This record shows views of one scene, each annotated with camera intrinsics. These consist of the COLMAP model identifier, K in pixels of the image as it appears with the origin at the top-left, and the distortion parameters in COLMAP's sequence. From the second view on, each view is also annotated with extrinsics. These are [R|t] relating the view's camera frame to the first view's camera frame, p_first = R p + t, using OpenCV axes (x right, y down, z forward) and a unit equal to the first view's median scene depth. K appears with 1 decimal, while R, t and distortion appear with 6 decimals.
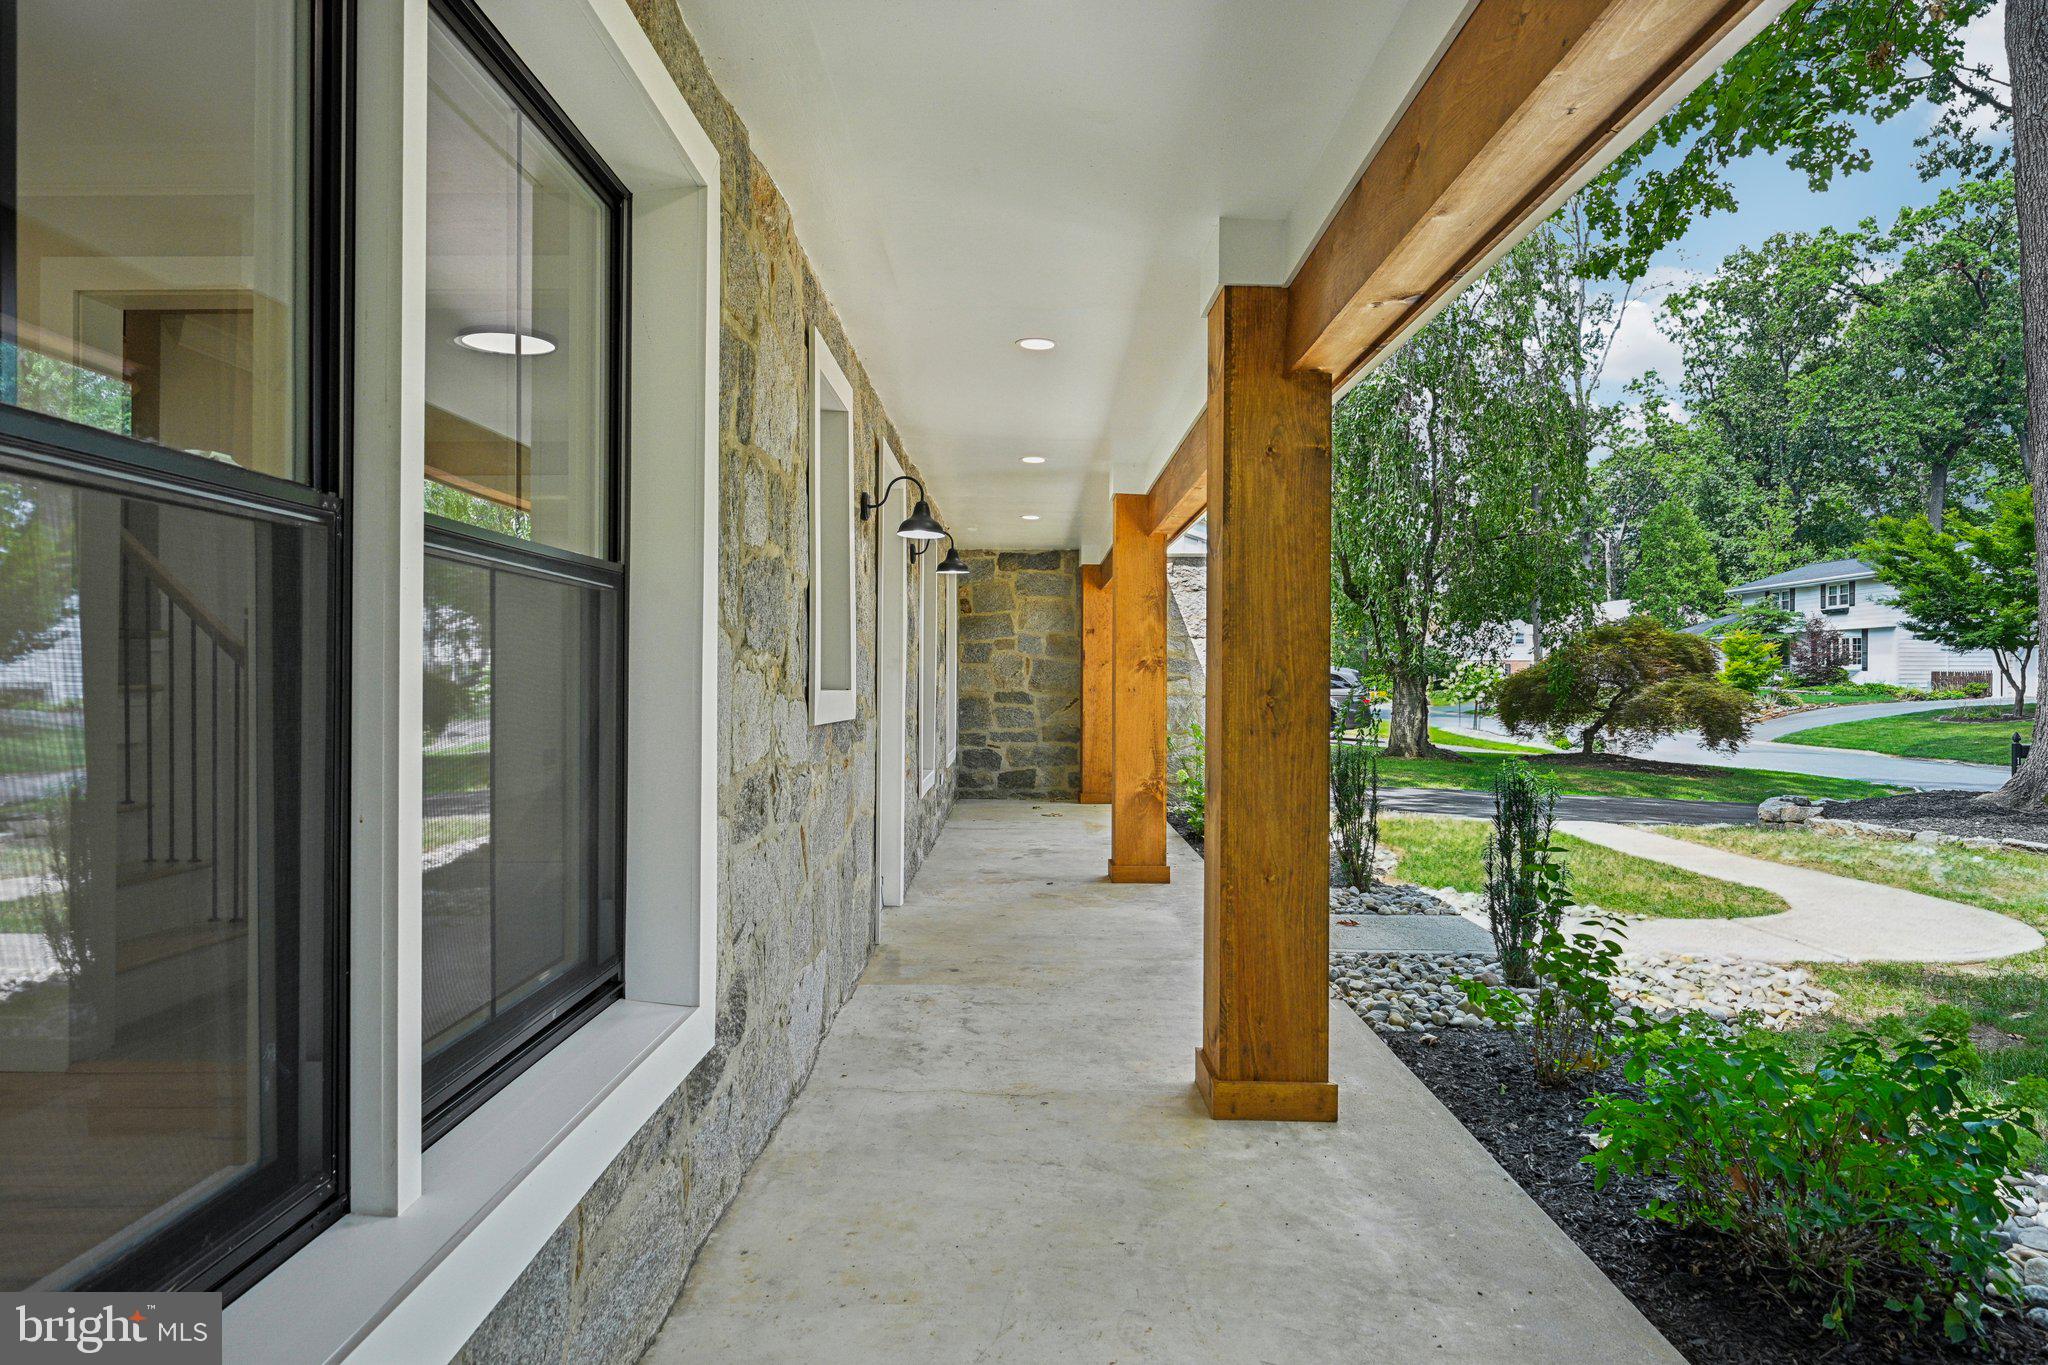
lens RADIAL K [[1246.9, 0, 1021.3], [0, 1246.9, 681.8], [0, 0, 1]] dist [0.000572, 0.000003]
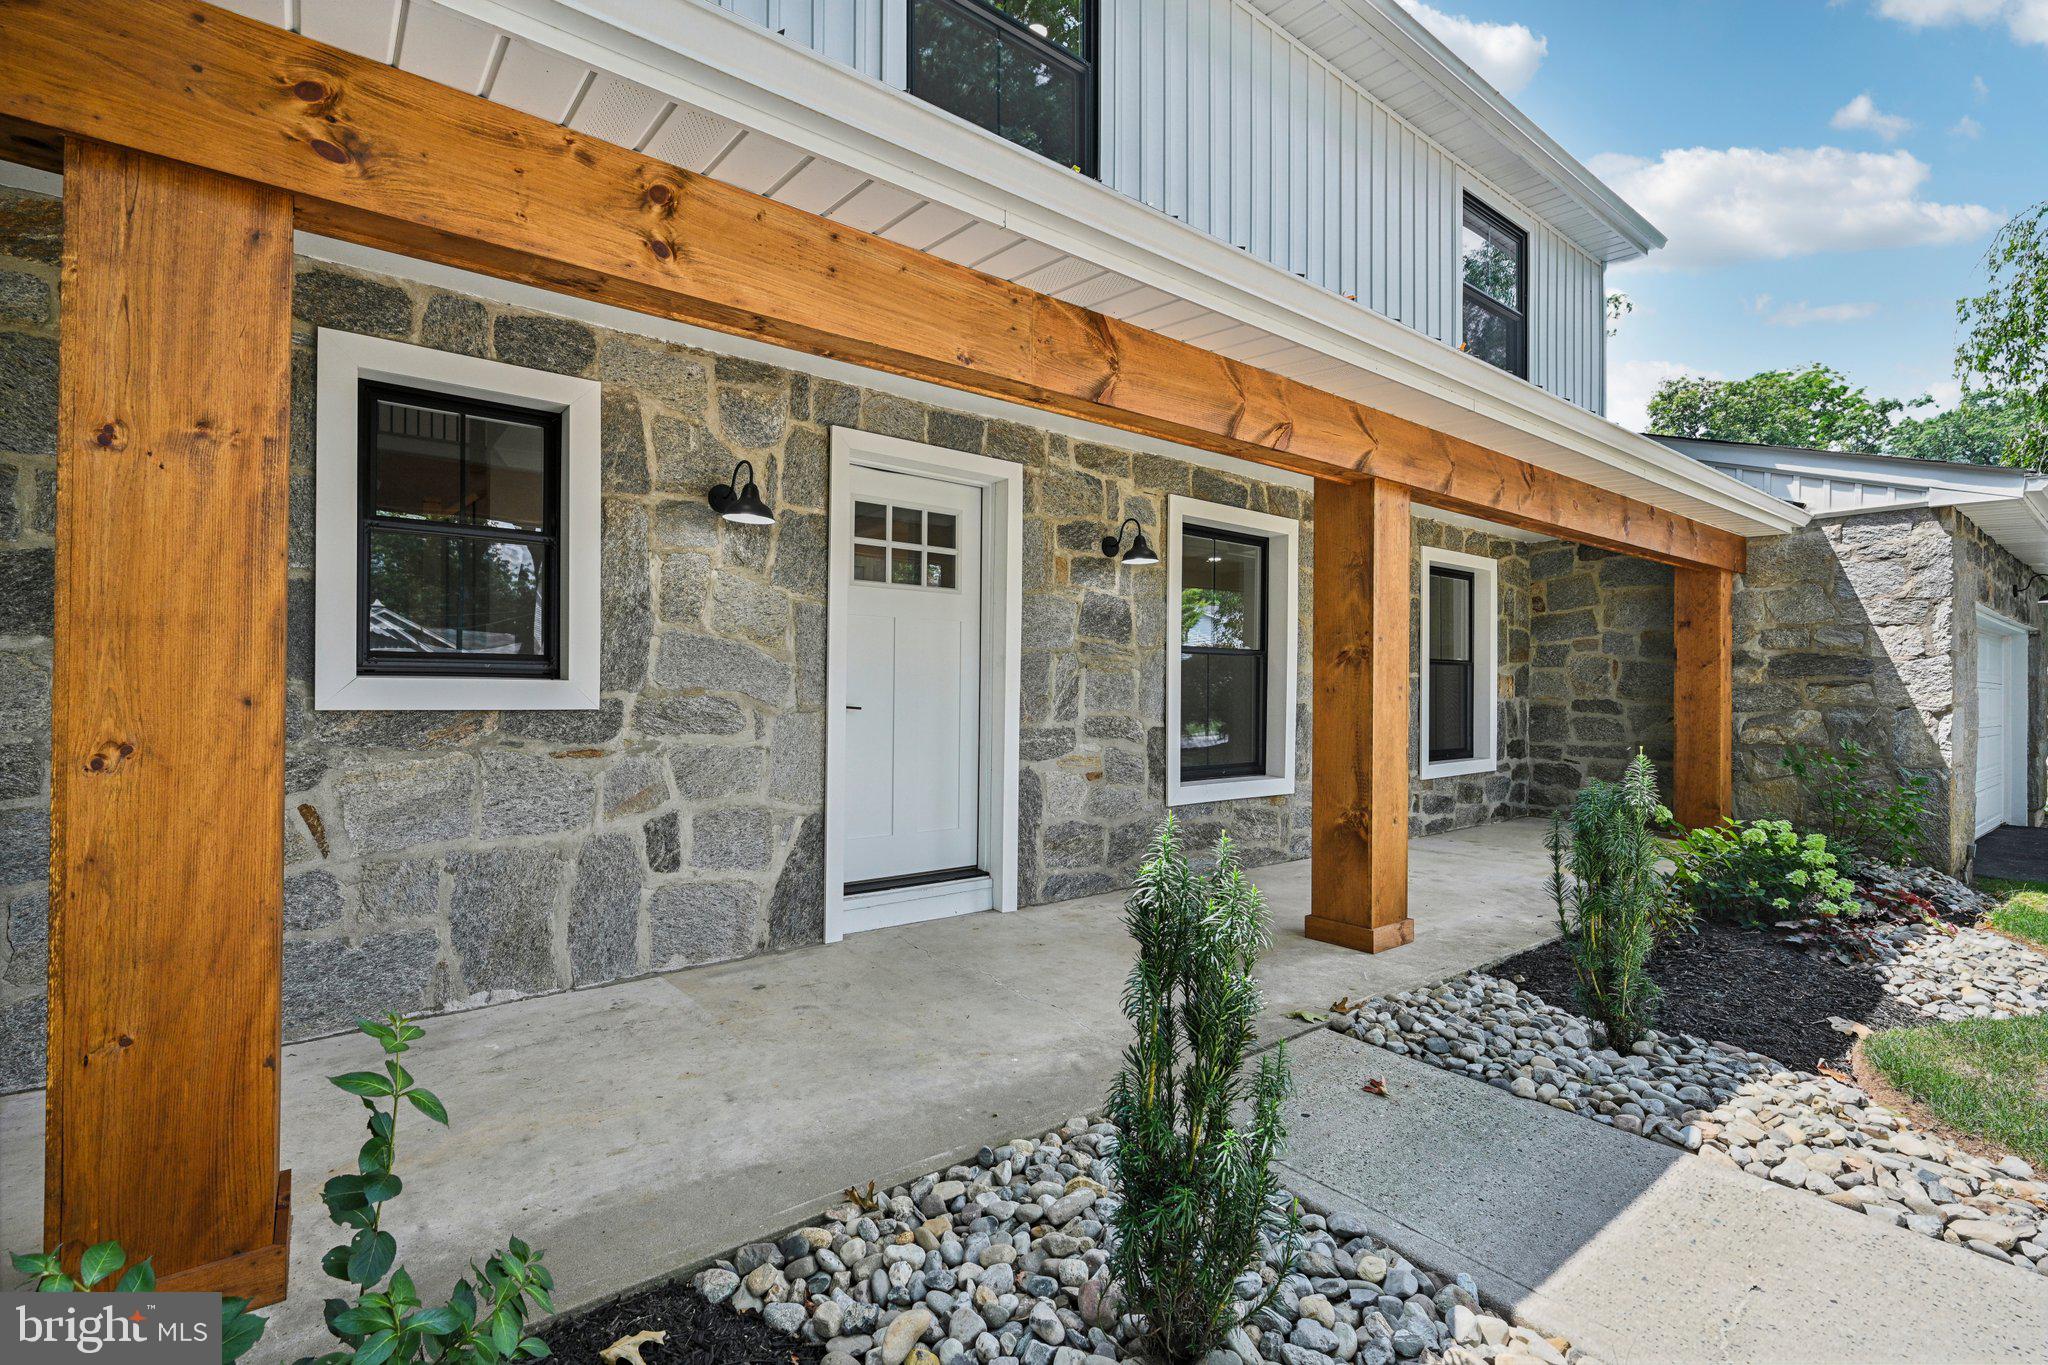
lens RADIAL K [[903.1, 0, 1015.5], [0, 903.1, 683.9], [0, 0, 1]] dist [-0.001936, 0.002267]
pose [[0.616966, -0.004259, -0.786979, 0.237473], [-0.005257, 0.999941, -0.009532, 0.005296], [0.786973, 0.010018, 0.616907, 0.297520]]
